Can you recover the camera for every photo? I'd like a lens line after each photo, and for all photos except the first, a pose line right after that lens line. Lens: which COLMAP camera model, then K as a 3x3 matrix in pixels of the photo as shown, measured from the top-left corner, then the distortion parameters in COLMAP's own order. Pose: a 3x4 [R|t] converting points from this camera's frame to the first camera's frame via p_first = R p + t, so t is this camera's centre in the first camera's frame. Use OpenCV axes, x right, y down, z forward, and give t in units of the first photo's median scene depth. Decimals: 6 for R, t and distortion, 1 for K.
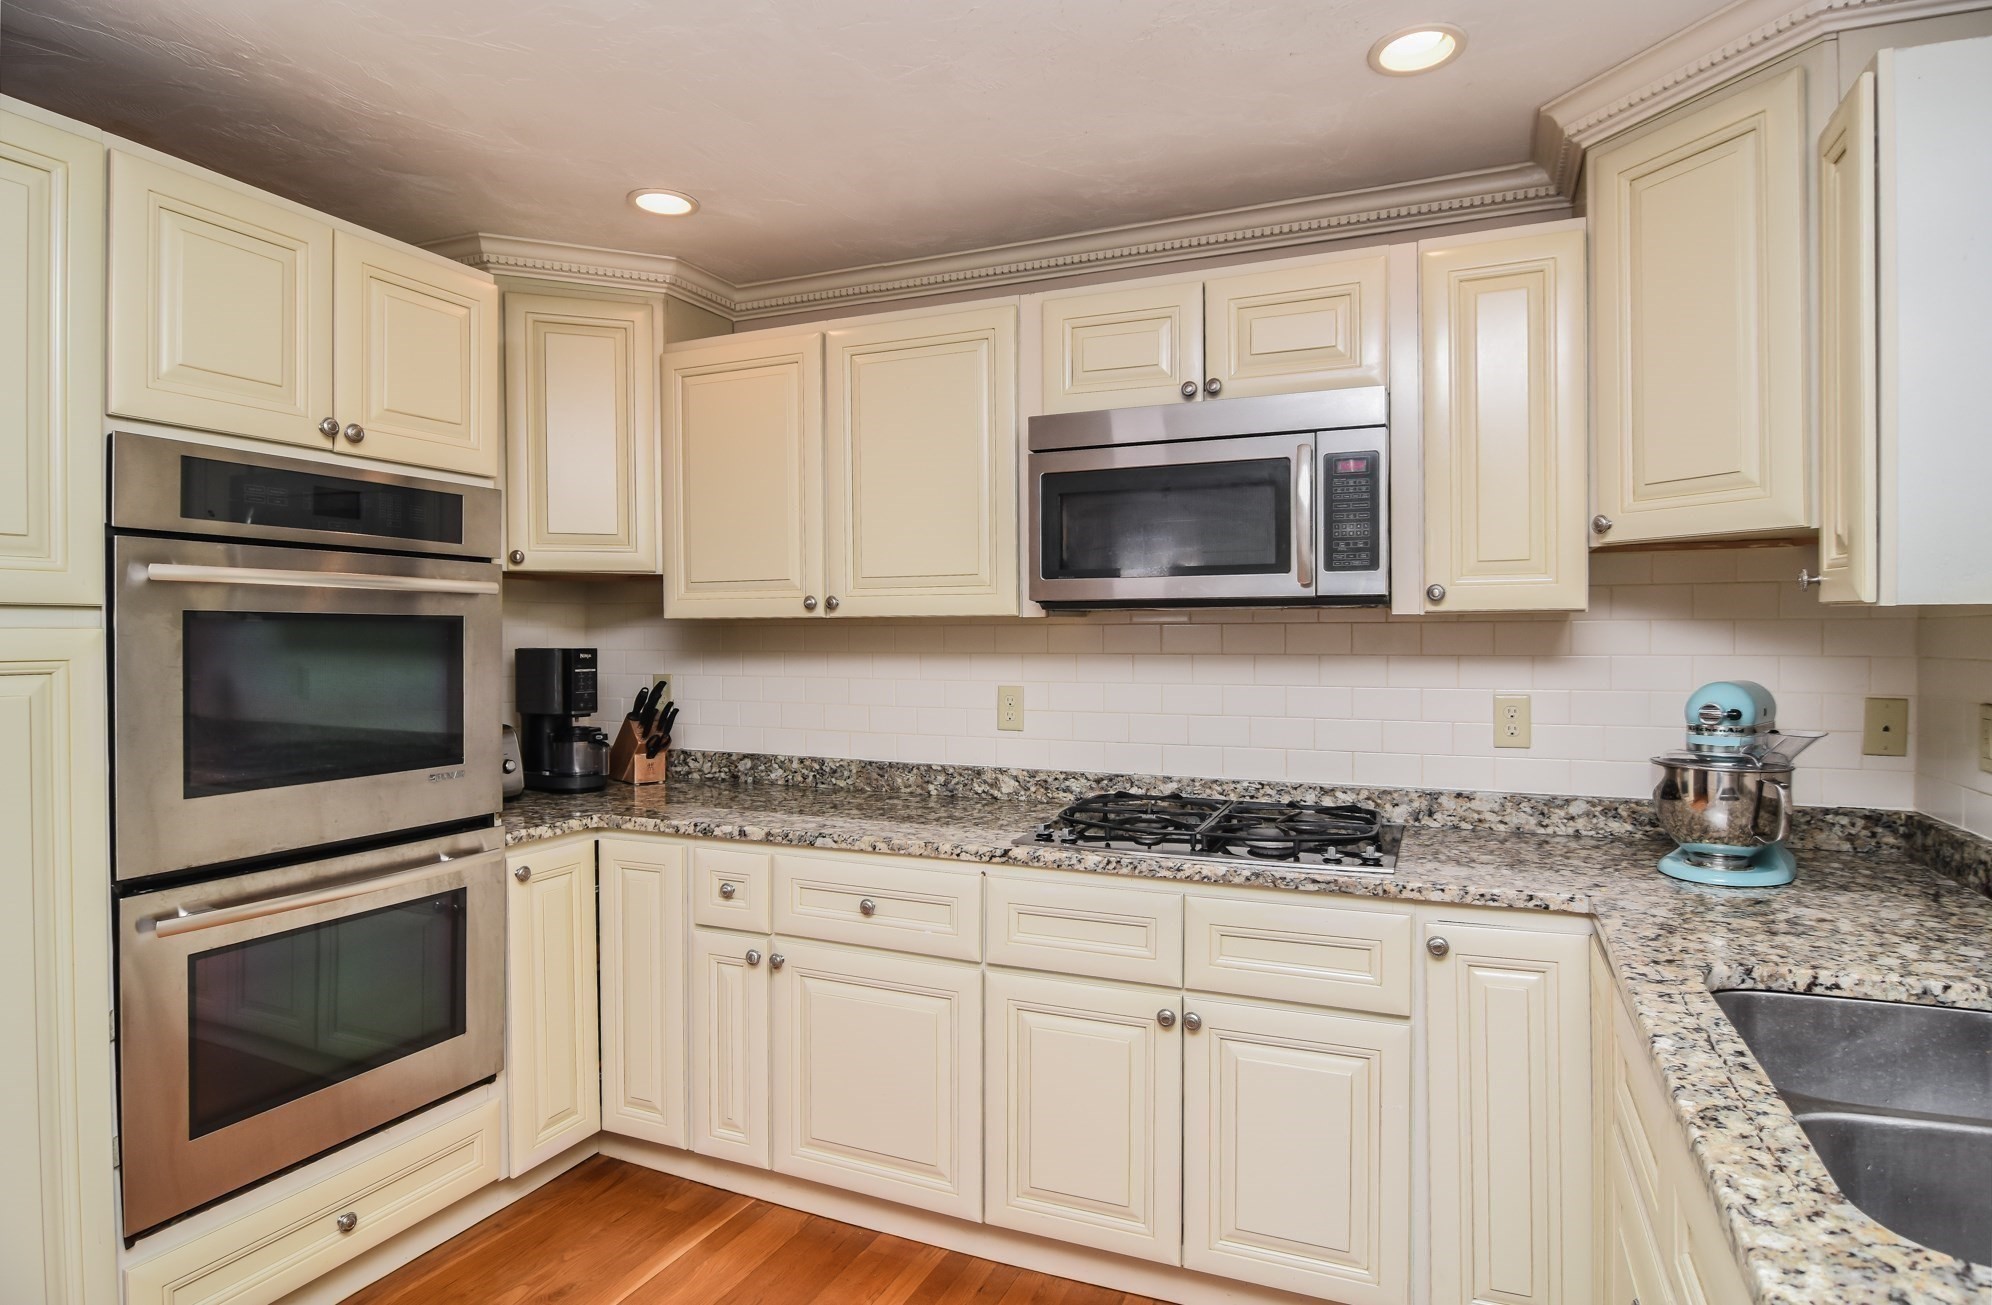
lens RADIAL K [[1064.4, 0, 1001.5], [0, 1064.4, 658.5], [0, 0, 1]] dist [-0.006963, -0.009892]
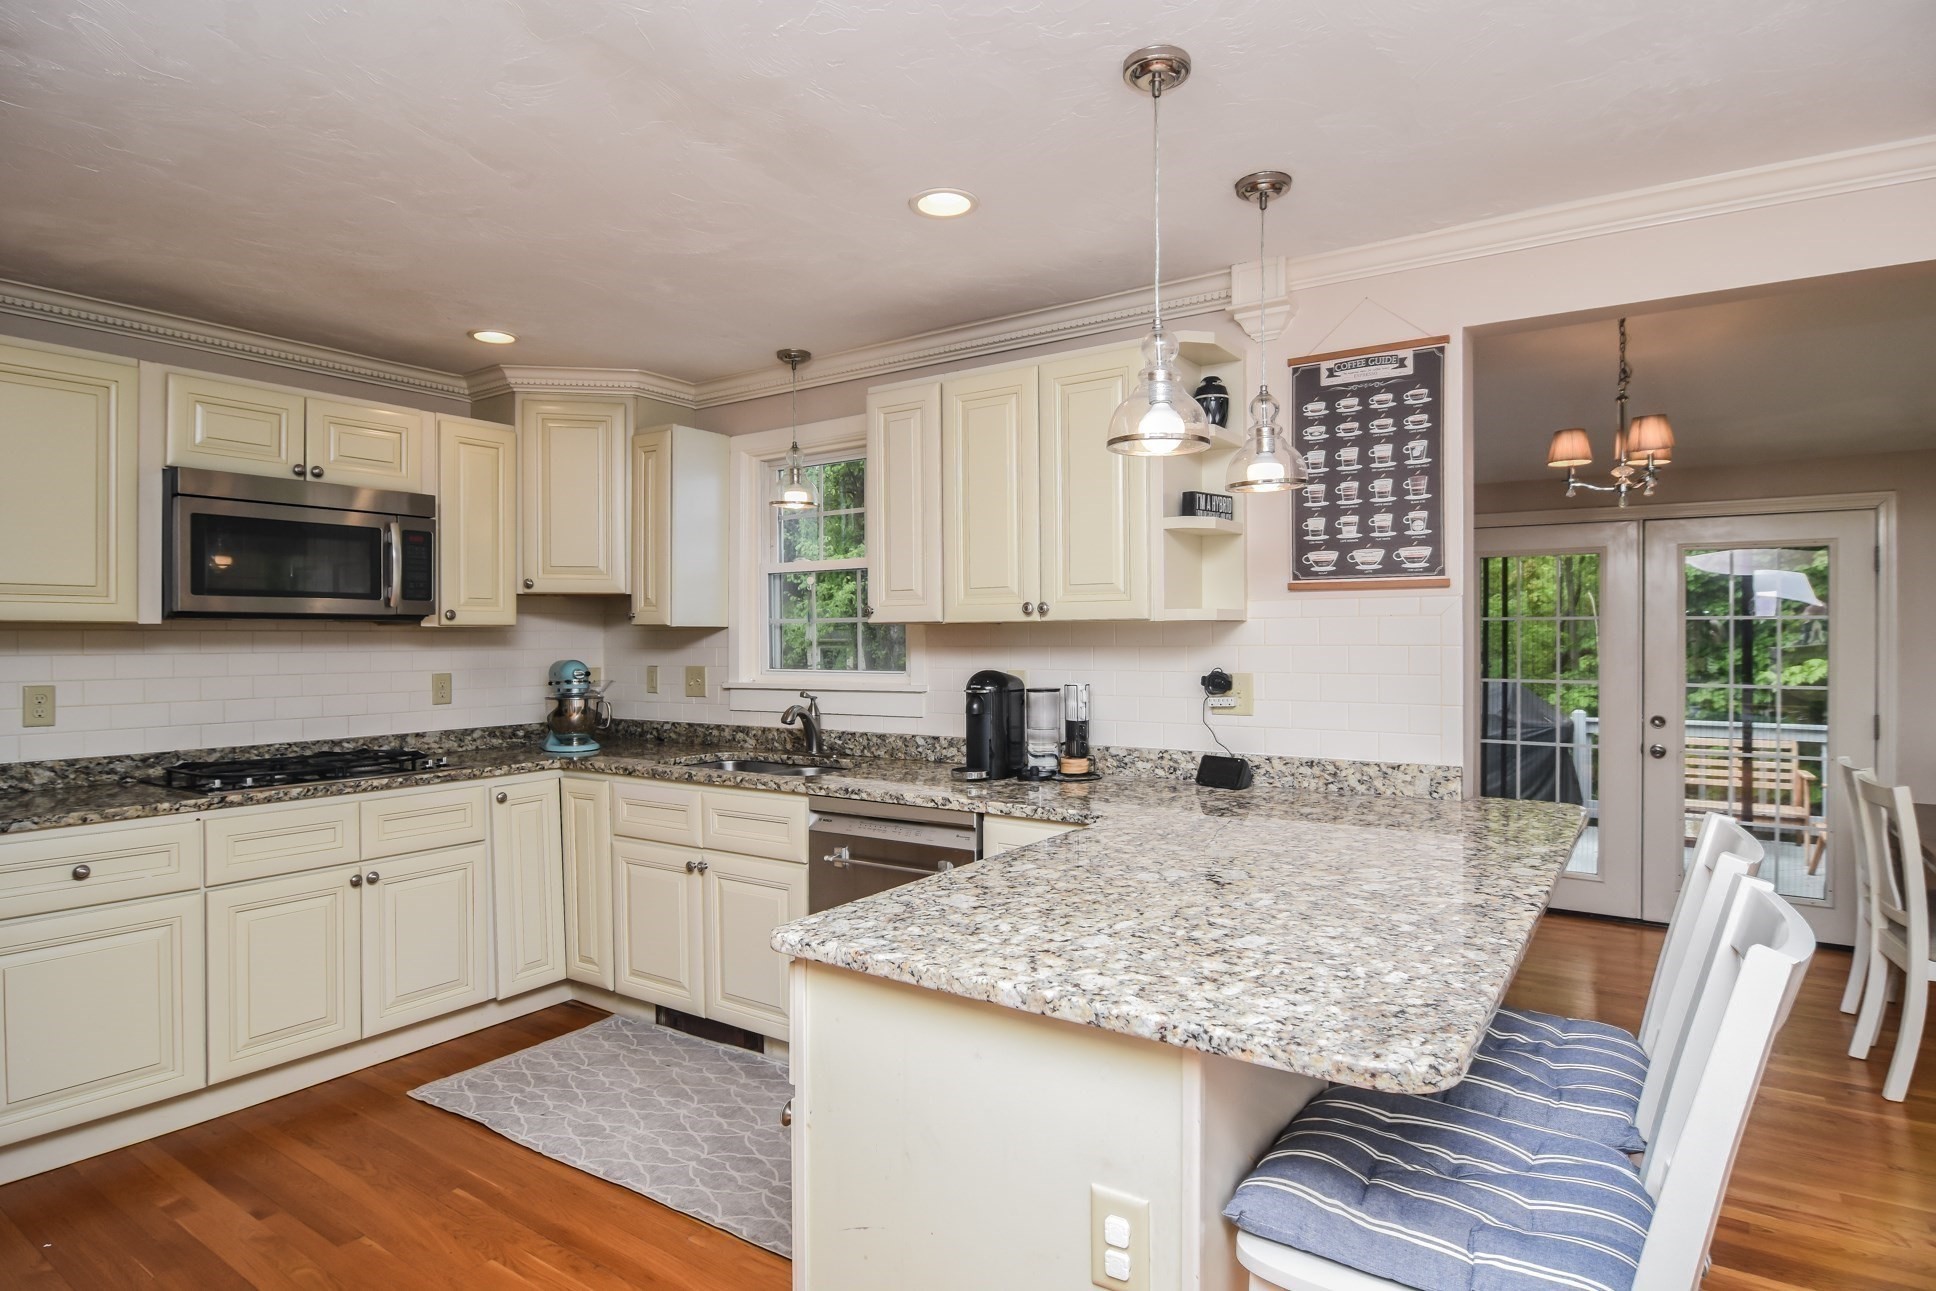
lens RADIAL K [[1035.1, 0, 971.9], [0, 1035.1, 641.4], [0, 0, 1]] dist [-0.008213, -0.009493]
pose [[0.186506, 0.001516, 0.982453, -0.982902], [0.030184, 0.999518, -0.007272, 0.019690], [-0.981990, 0.031011, 0.186370, -0.157528]]
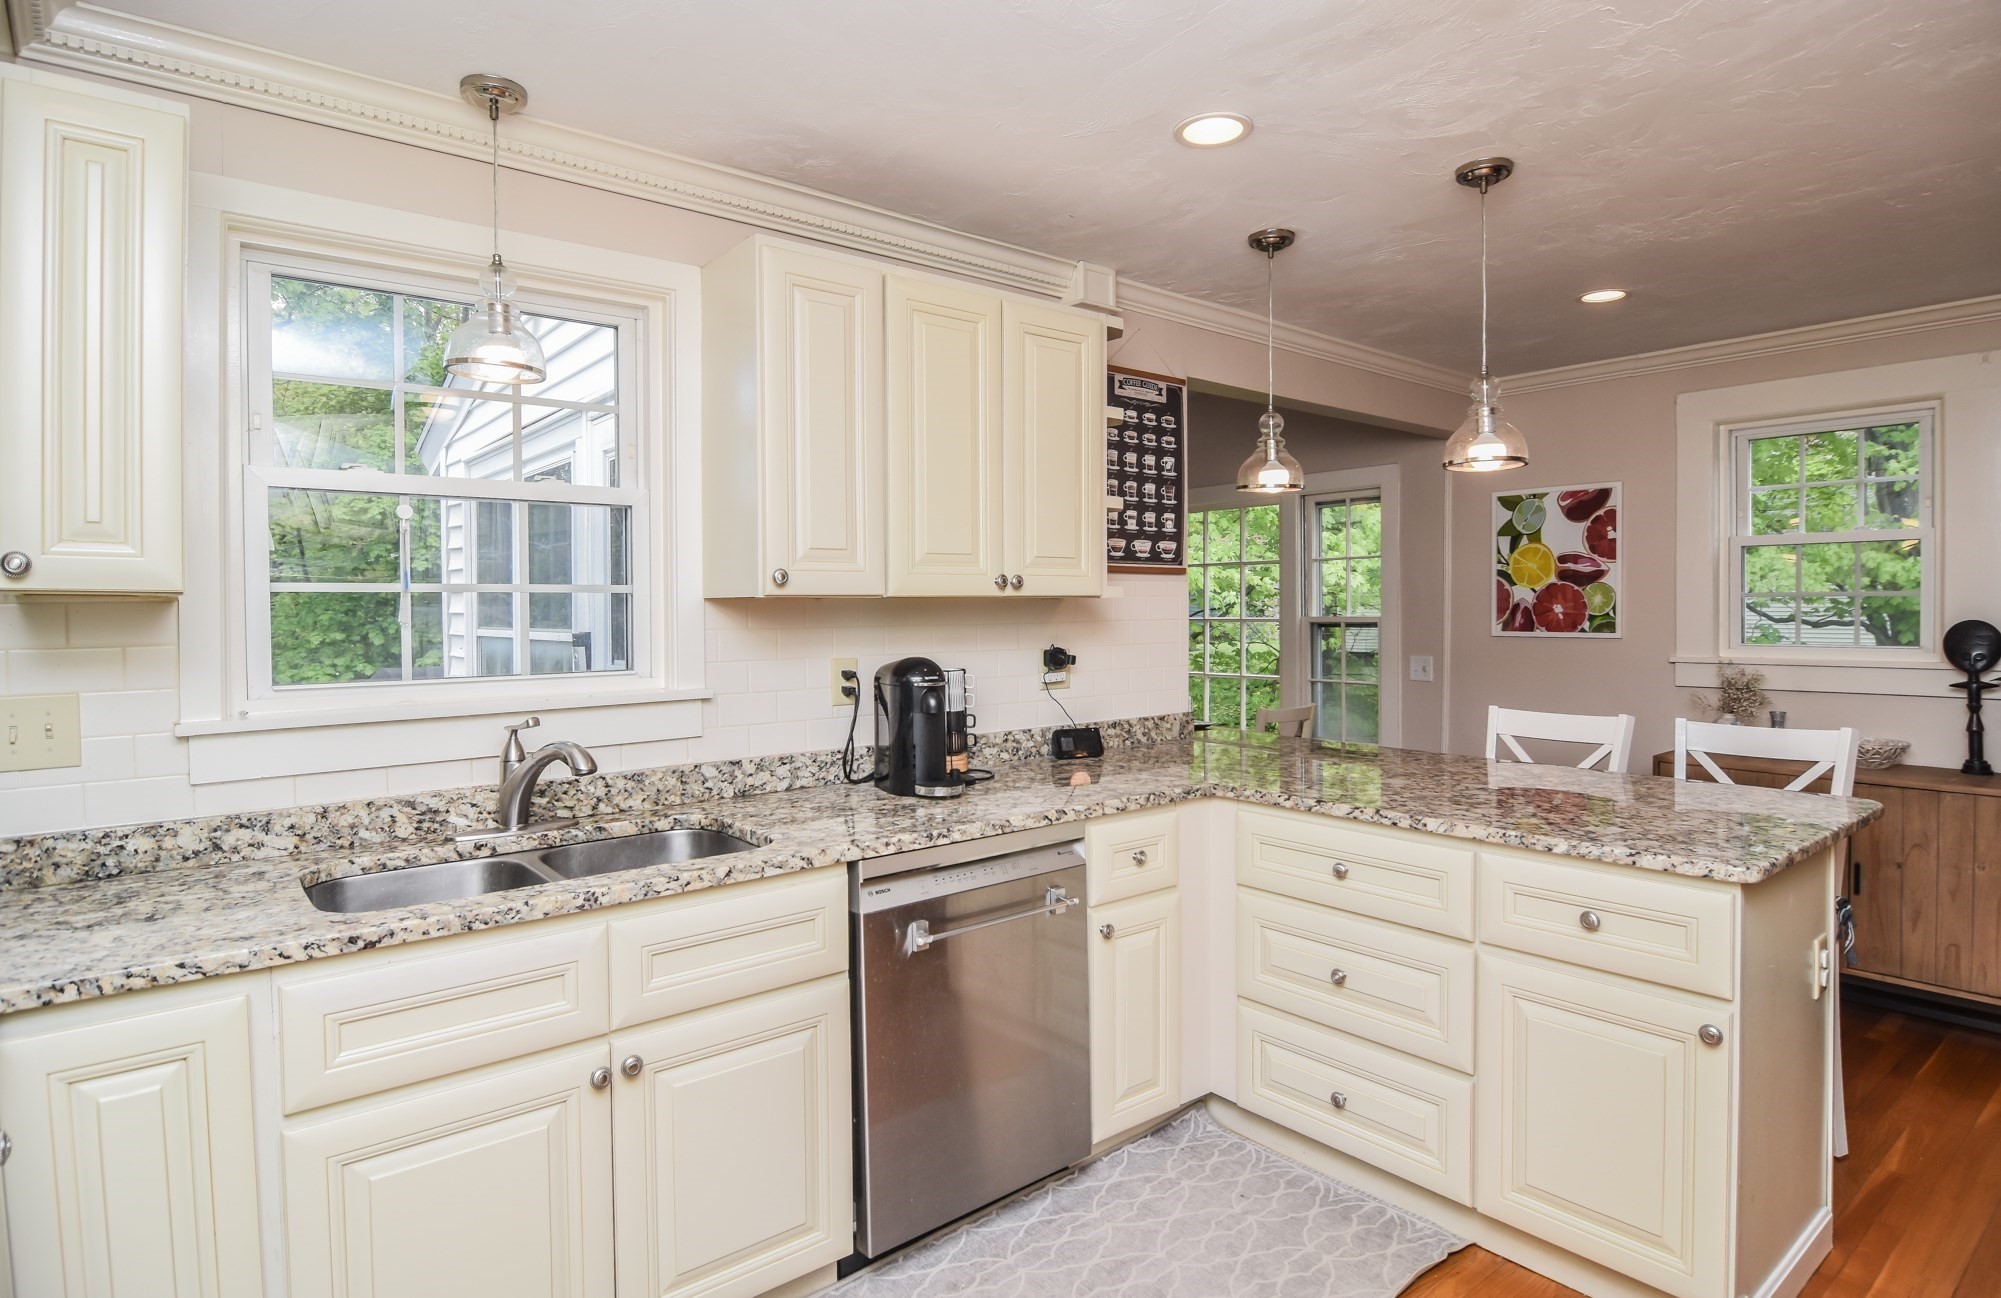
lens RADIAL K [[1069.2, 0, 997.3], [0, 1069.2, 628.0], [0, 0, 1]] dist [-0.006963, -0.009892]
pose [[-0.888815, 0.003667, 0.458252, -0.270209], [0.025028, 0.998864, 0.040550, -0.022428], [-0.457582, 0.047511, -0.887897, 0.955620]]
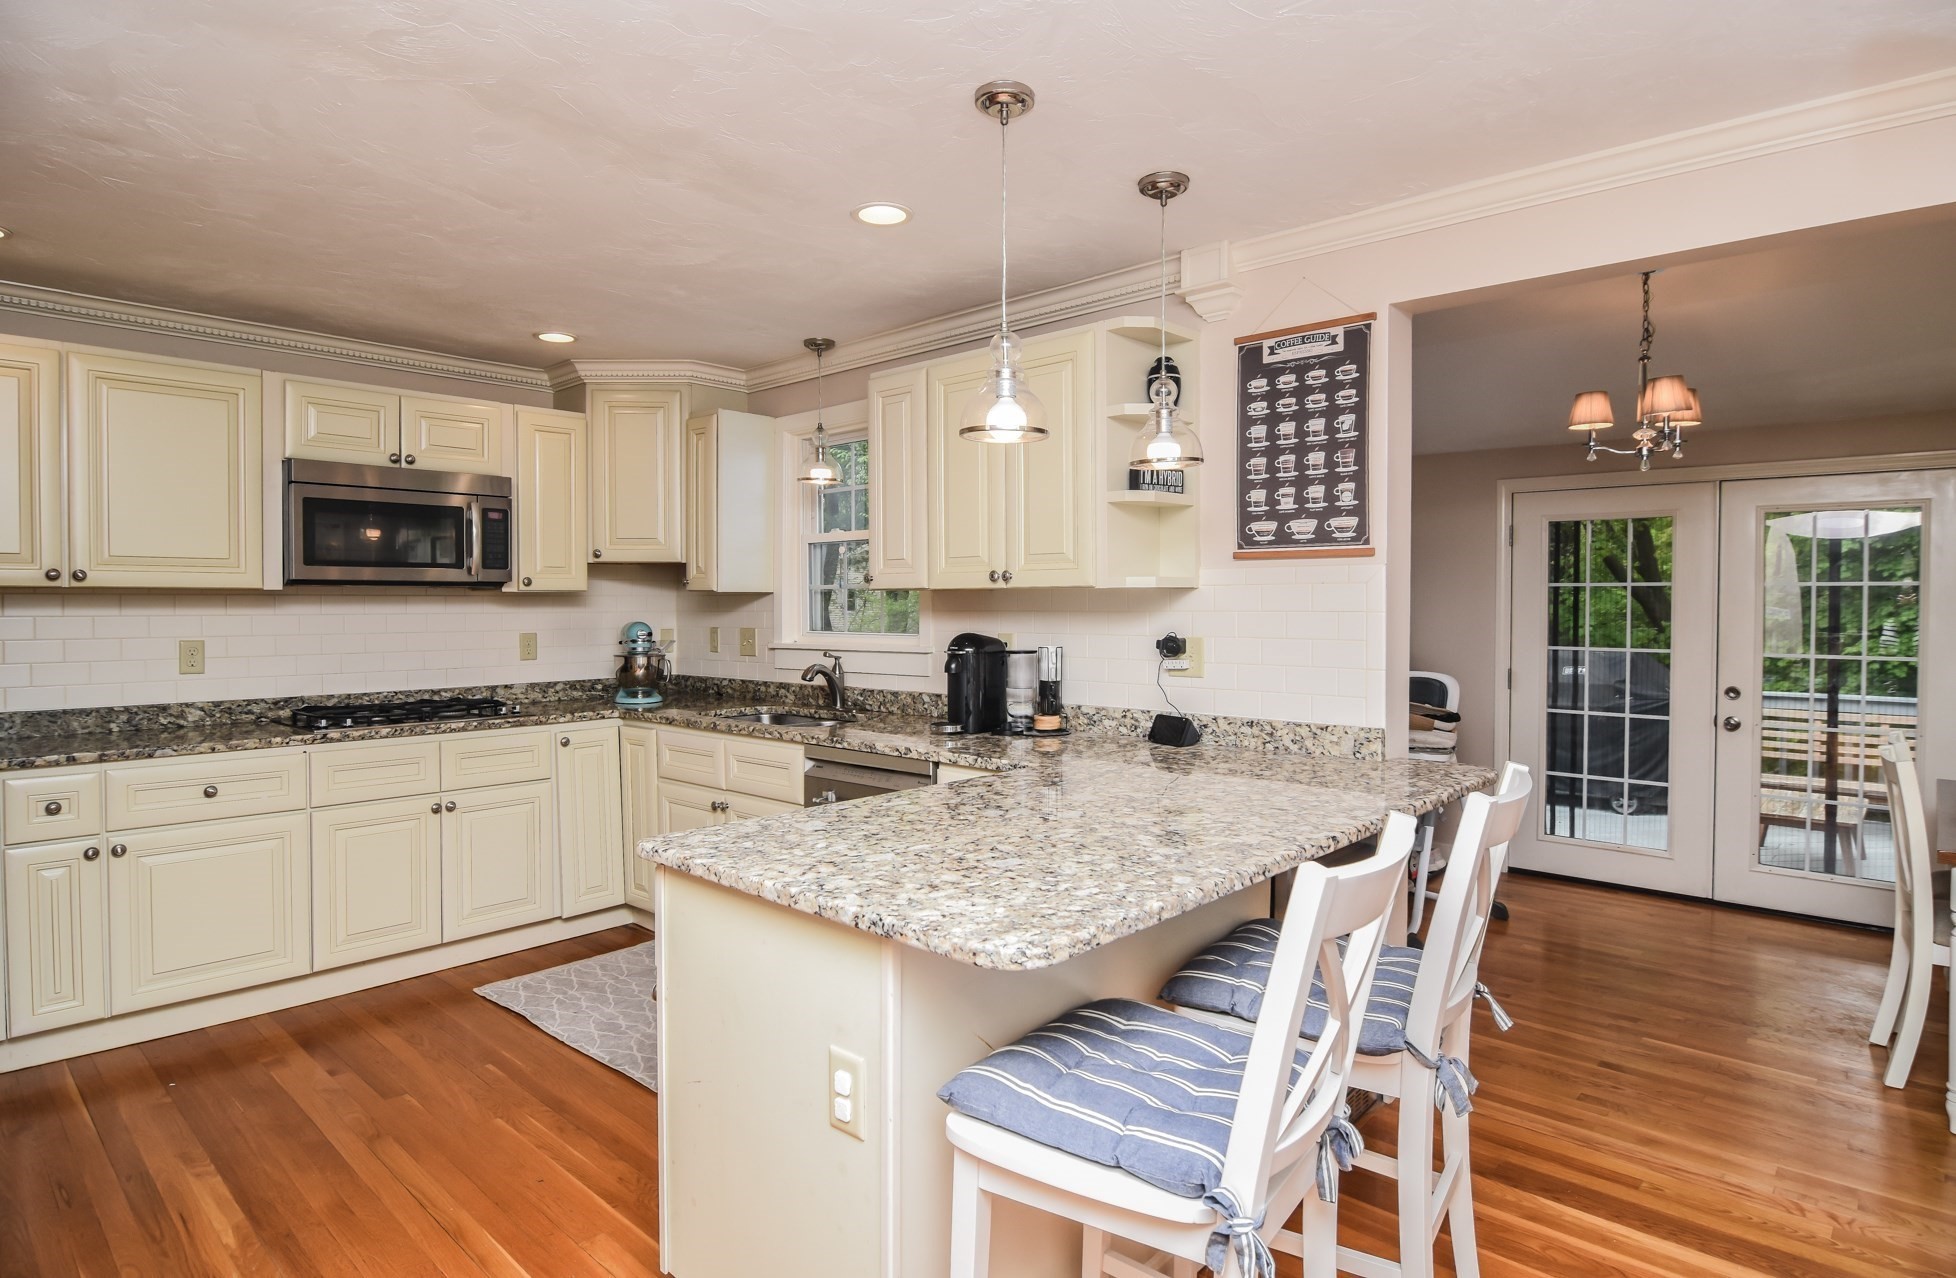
lens RADIAL K [[1045.1, 0, 981.1], [0, 1045.1, 621.7], [0, 0, 1]] dist [-0.006963, -0.009892]
pose [[0.328092, -0.012520, 0.944563, -1.040971], [0.025684, 0.999661, 0.004329, 0.025838], [-0.944297, 0.022840, 0.328302, -0.415423]]
